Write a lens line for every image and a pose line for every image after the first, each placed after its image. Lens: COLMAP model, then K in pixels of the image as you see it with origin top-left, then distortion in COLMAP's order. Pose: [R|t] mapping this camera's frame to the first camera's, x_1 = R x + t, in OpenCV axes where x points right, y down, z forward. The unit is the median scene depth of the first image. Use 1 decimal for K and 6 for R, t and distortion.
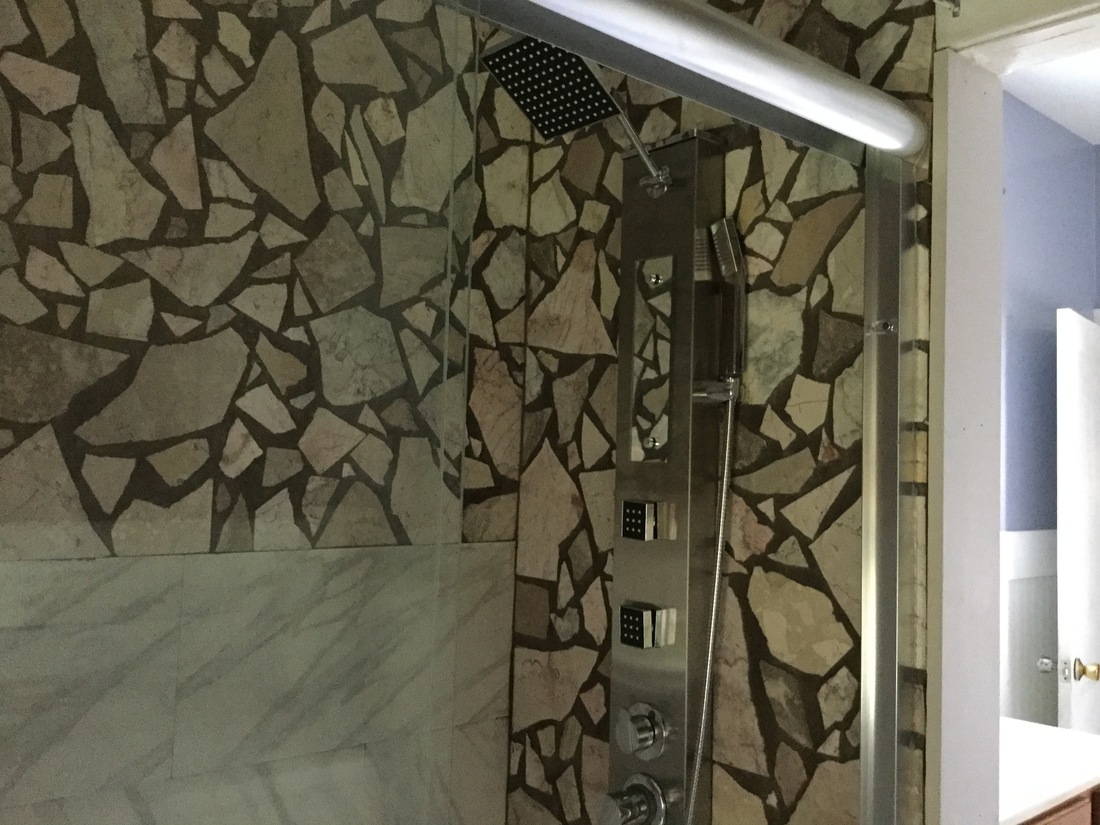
lens RADIAL K [[988.7, 0, 548.3], [0, 988.7, 407.5], [0, 0, 1]] dist [0.095335, -0.180595]
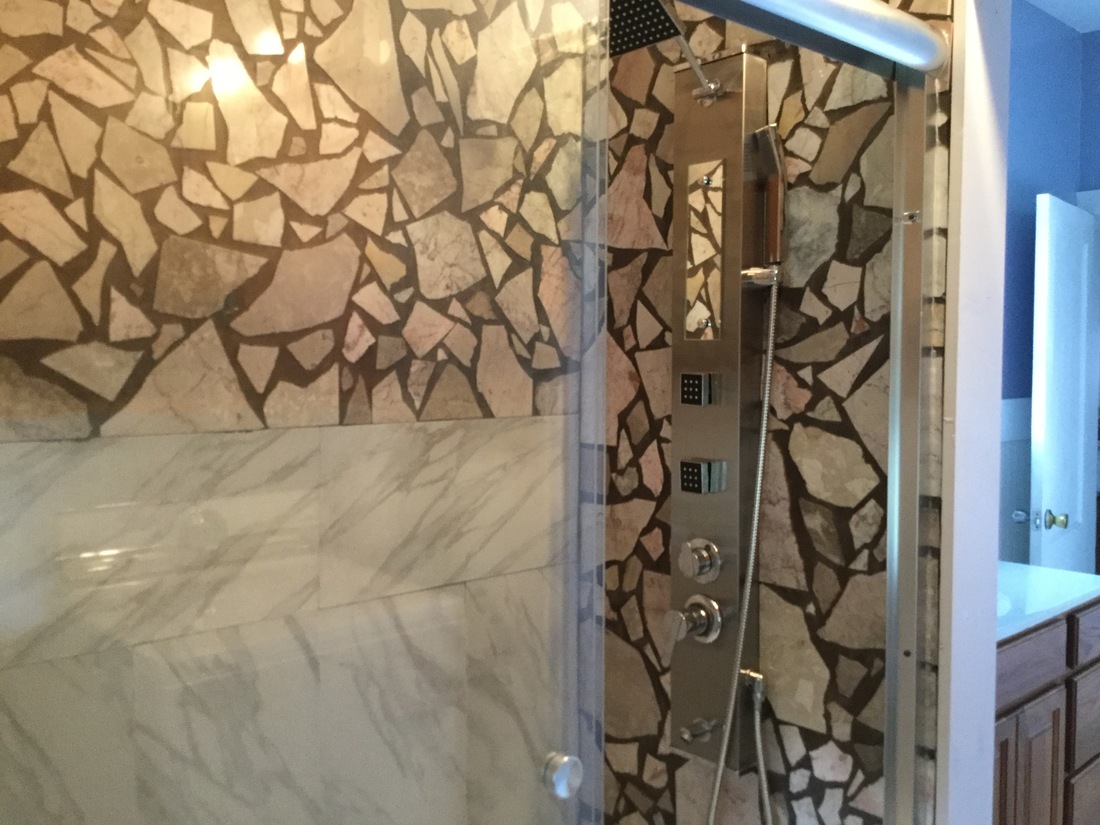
lens RADIAL K [[967.3, 0, 550.0], [0, 967.3, 412.5], [0, 0, 1]] dist [0.080841, -0.171653]
pose [[0.999413, -0.029442, 0.017541, -0.105354], [0.027311, 0.993407, 0.111343, 0.008099], [-0.020704, -0.110798, 0.993627, -0.153585]]
